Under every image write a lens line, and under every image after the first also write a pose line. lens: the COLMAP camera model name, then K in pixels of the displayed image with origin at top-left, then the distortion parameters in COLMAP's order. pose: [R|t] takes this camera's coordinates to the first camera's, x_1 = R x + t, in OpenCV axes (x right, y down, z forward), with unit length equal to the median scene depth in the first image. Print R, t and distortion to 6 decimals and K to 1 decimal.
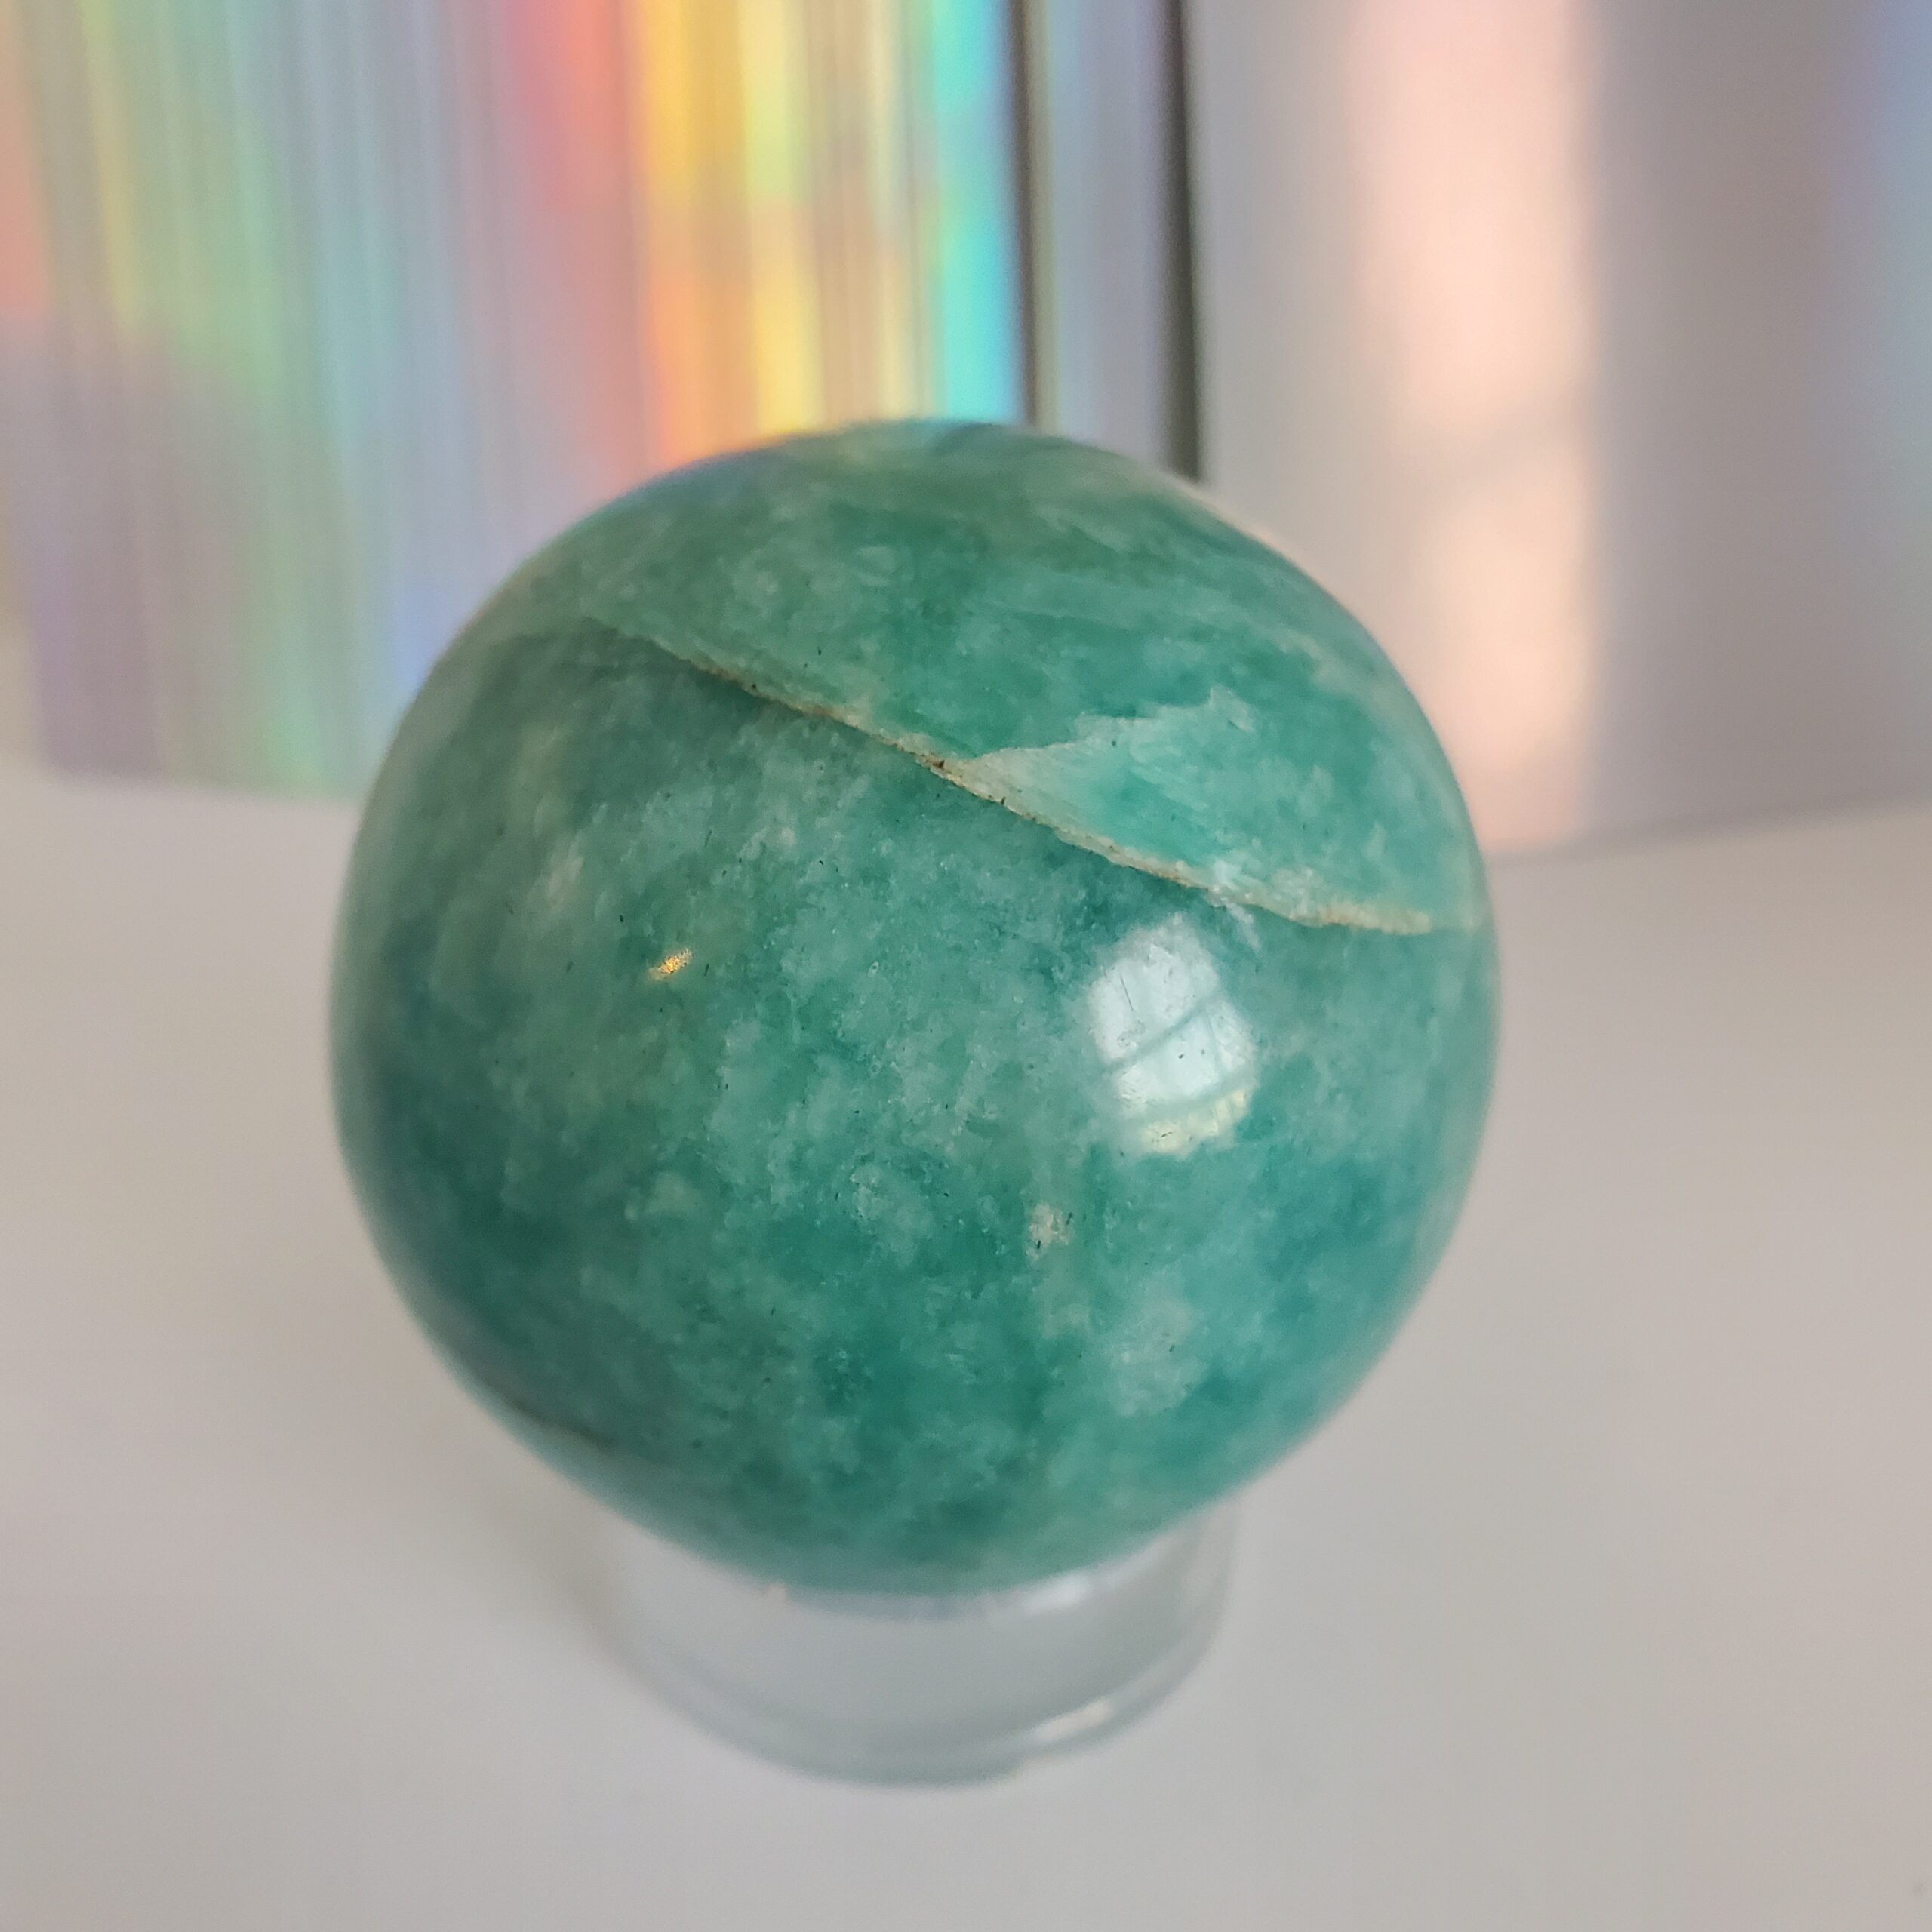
lens RADIAL K [[2045.5, 0, 966.0], [0, 2045.5, 966.0], [0, 0, 1]] dist [0.202461, -0.001273]
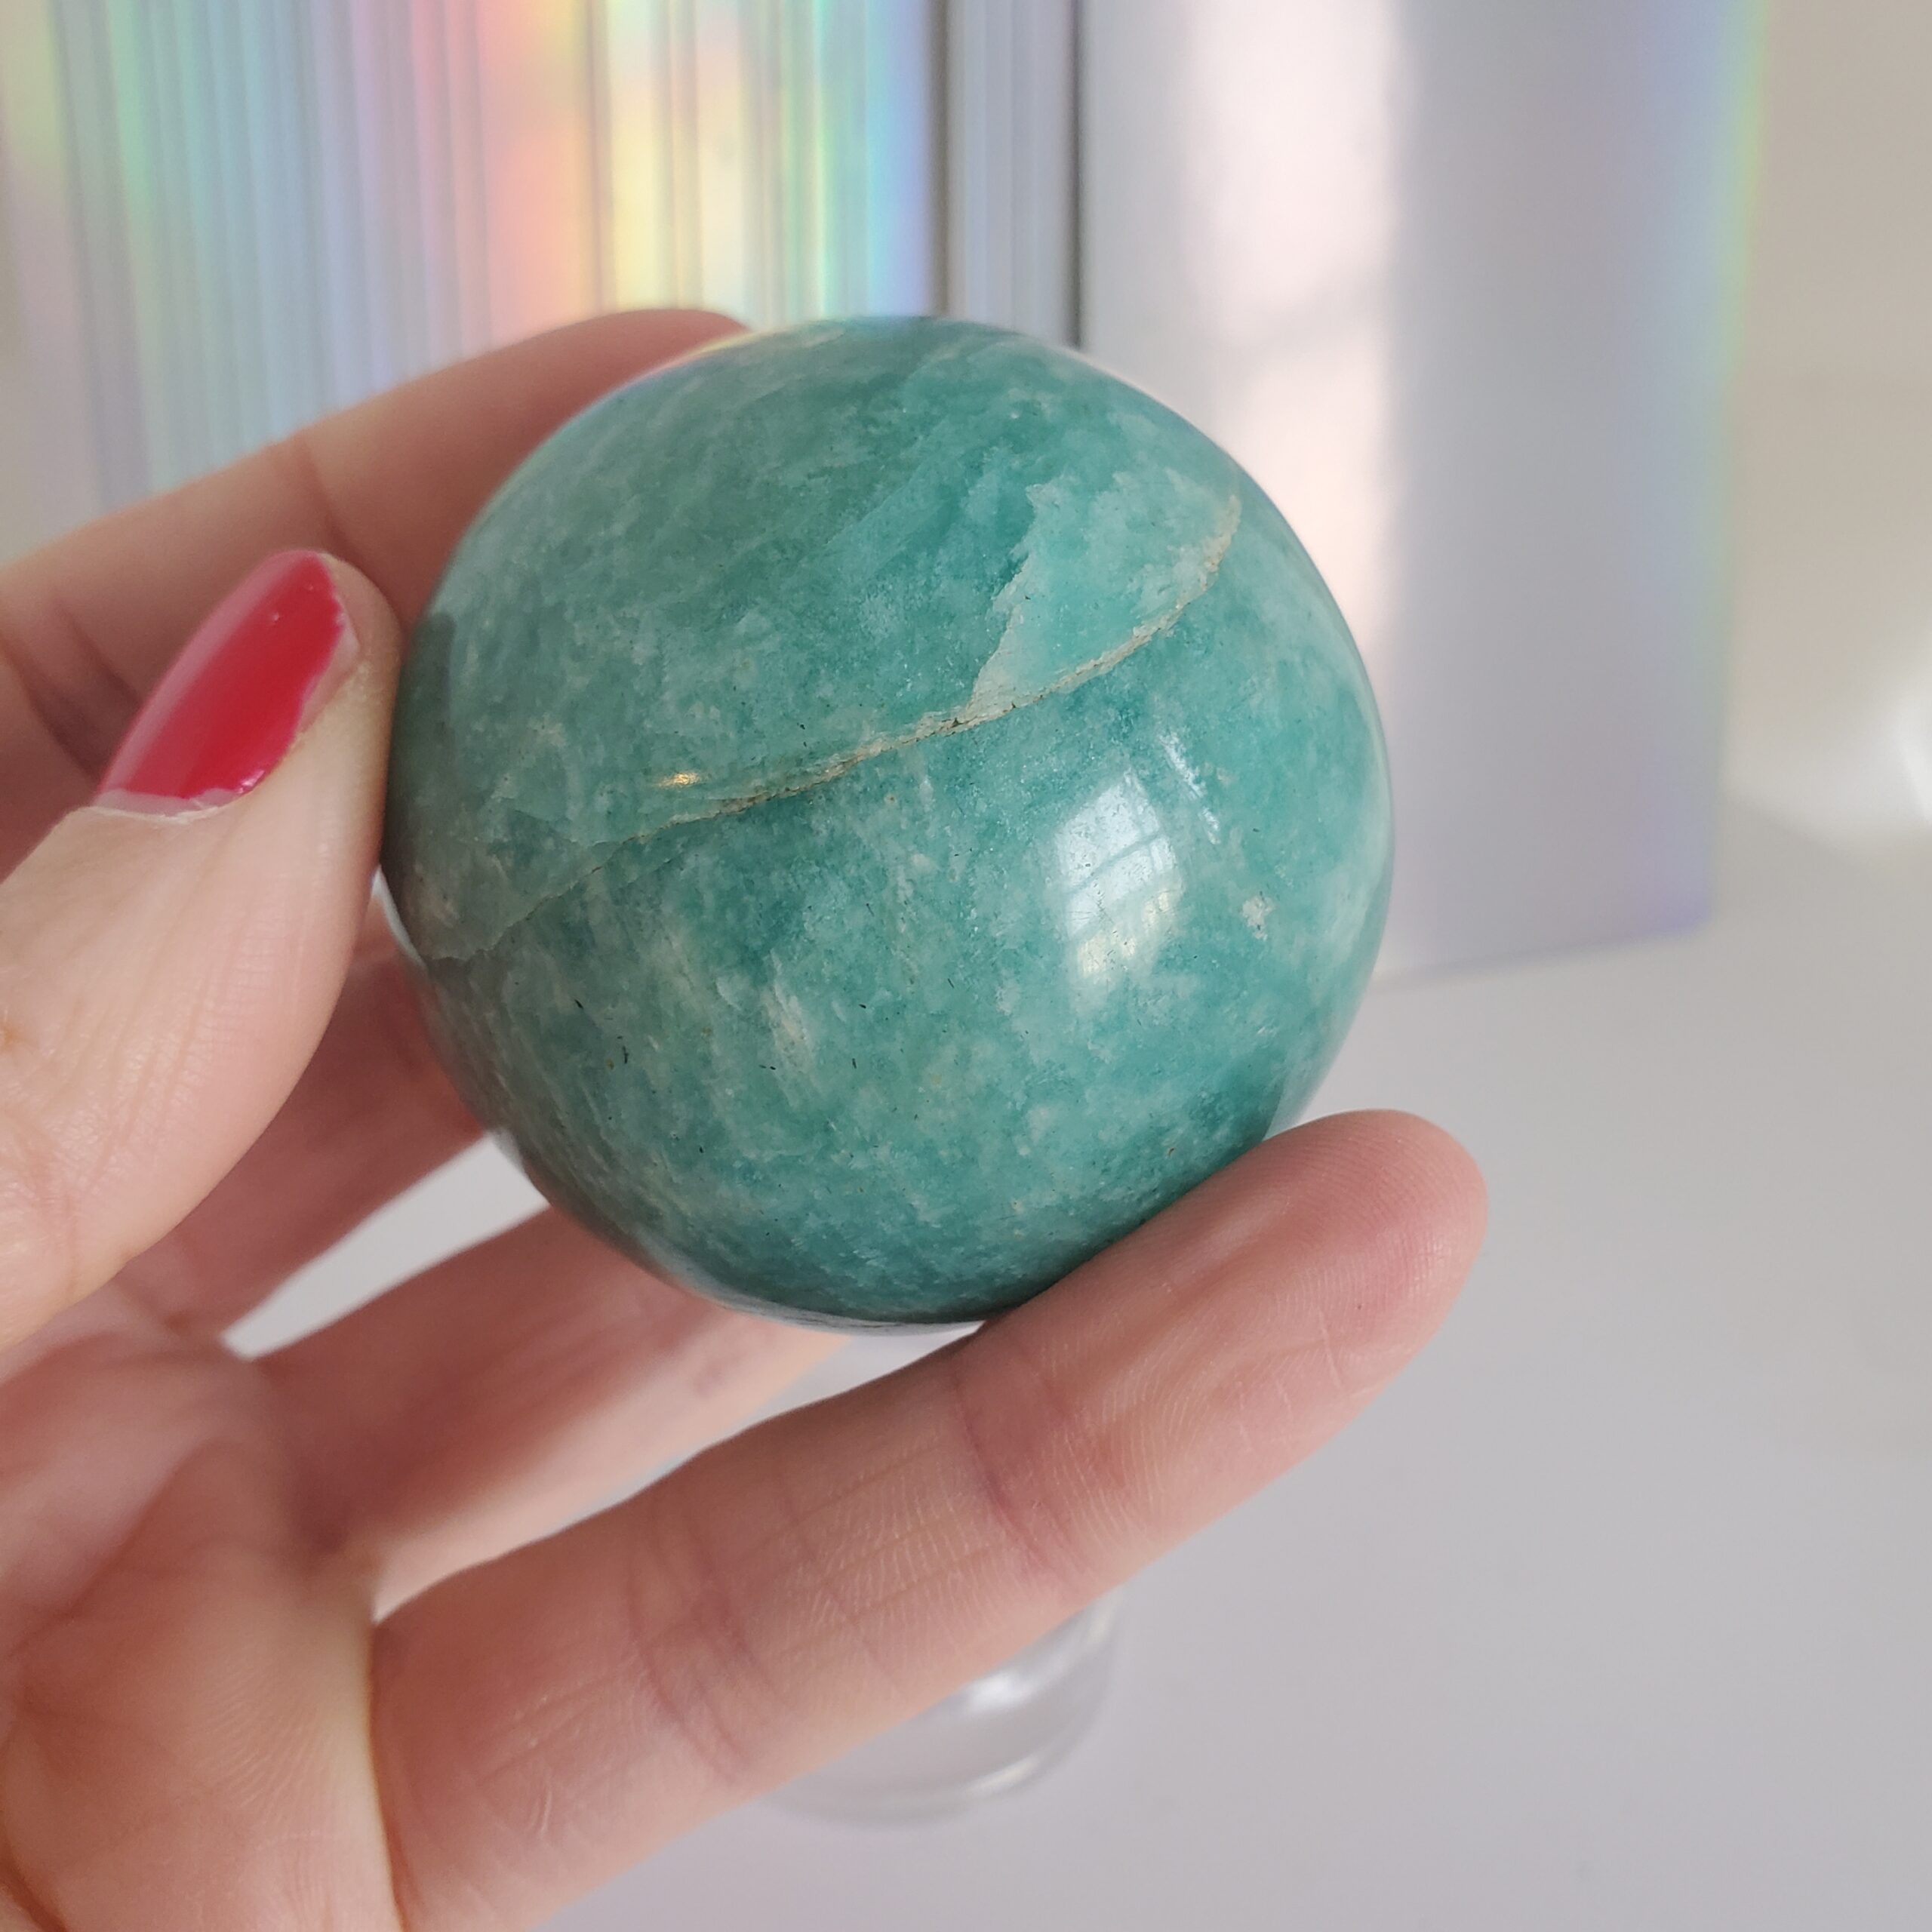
lens RADIAL K [[2045.5, 0, 966.0], [0, 2045.5, 966.0], [0, 0, 1]] dist [0.202461, -0.001273]
pose [[0.658955, -0.743584, 0.113404, -0.243841], [0.675144, 0.651170, 0.346639, -0.407423], [-0.331601, -0.151856, 0.931118, -0.122014]]
